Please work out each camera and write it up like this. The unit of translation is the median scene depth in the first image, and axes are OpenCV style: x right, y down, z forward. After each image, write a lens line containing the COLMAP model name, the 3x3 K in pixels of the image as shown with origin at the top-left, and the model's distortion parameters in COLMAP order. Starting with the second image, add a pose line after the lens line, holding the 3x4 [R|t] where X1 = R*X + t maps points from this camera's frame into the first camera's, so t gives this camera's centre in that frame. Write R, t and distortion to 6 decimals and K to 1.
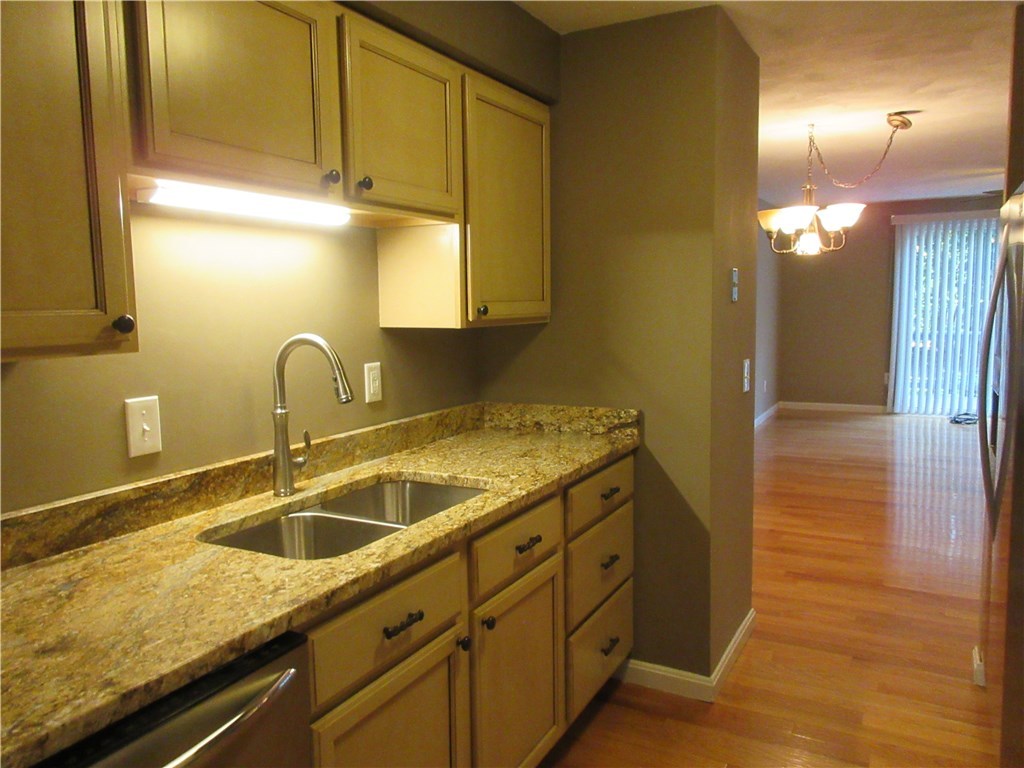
lens RADIAL K [[768.2, 0, 512.0], [0, 768.2, 384.0], [0, 0, 1]] dist [0.002406, 0.002518]
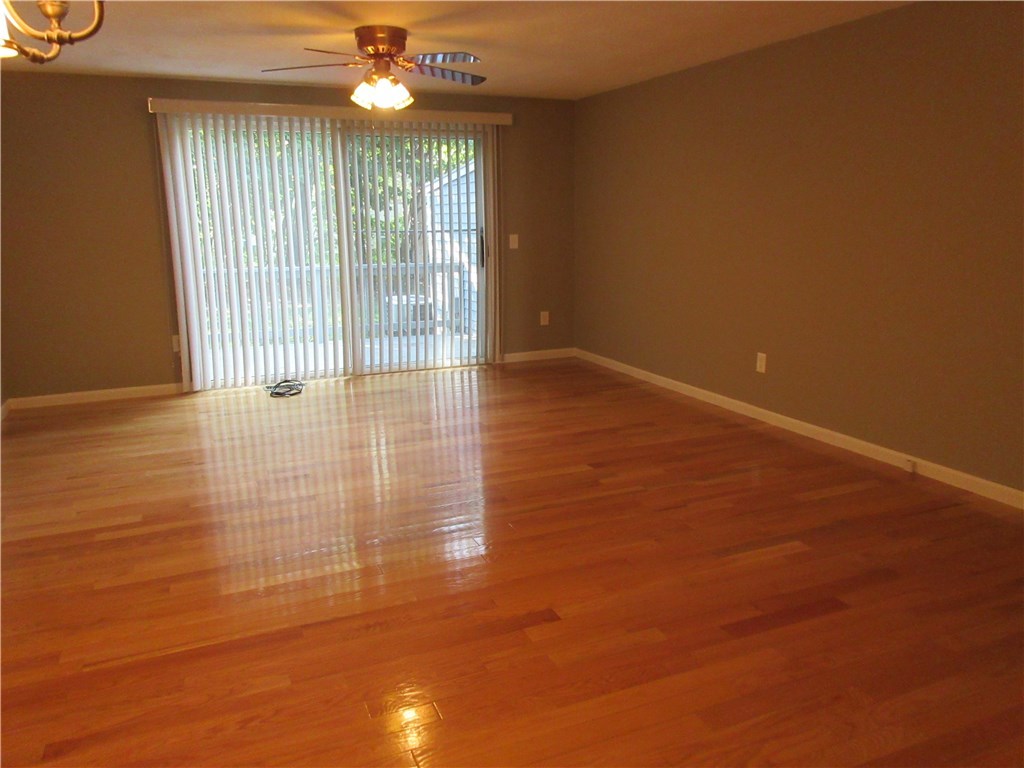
lens RADIAL K [[768.2, 0, 512.0], [0, 768.2, 384.0], [0, 0, 1]] dist [0.002406, 0.002518]
pose [[0.647574, -0.173459, 0.741998, 0.167931], [0.074856, 0.983517, 0.164590, -0.062407], [-0.758317, -0.051042, 0.649884, 0.328326]]
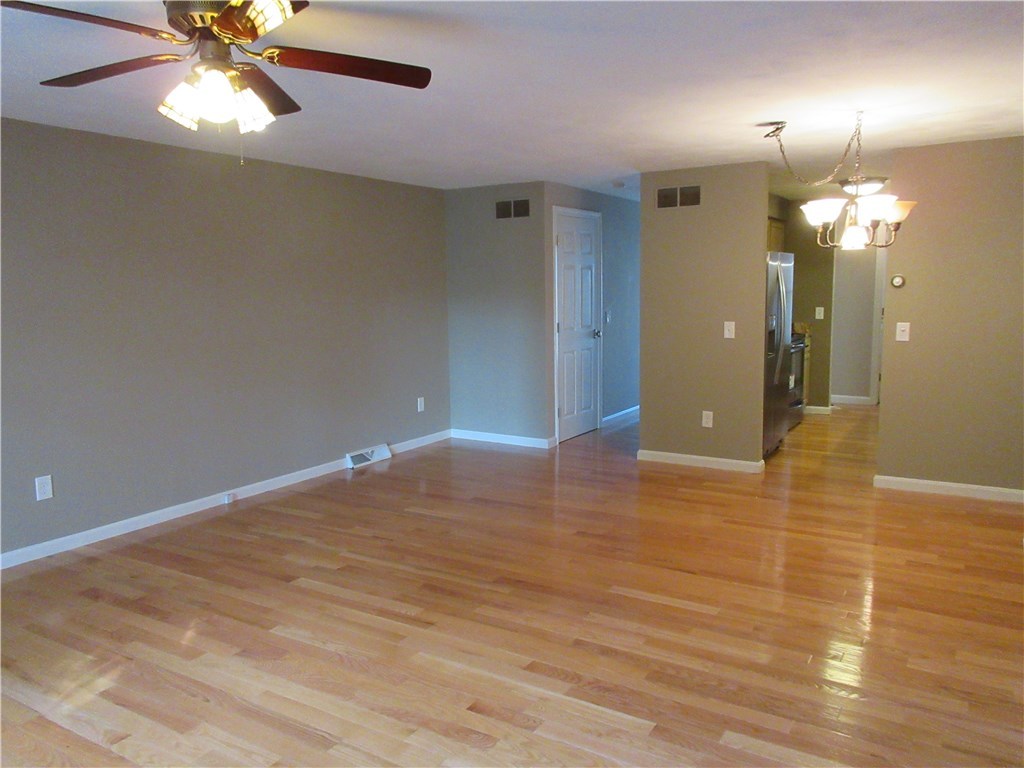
lens RADIAL K [[768.2, 0, 512.0], [0, 768.2, 384.0], [0, 0, 1]] dist [0.002406, 0.002518]
pose [[-0.993286, 0.003360, 0.115635, 0.505424], [0.028304, 0.976258, 0.214754, -0.172918], [-0.112168, 0.216585, -0.969799, 1.418017]]
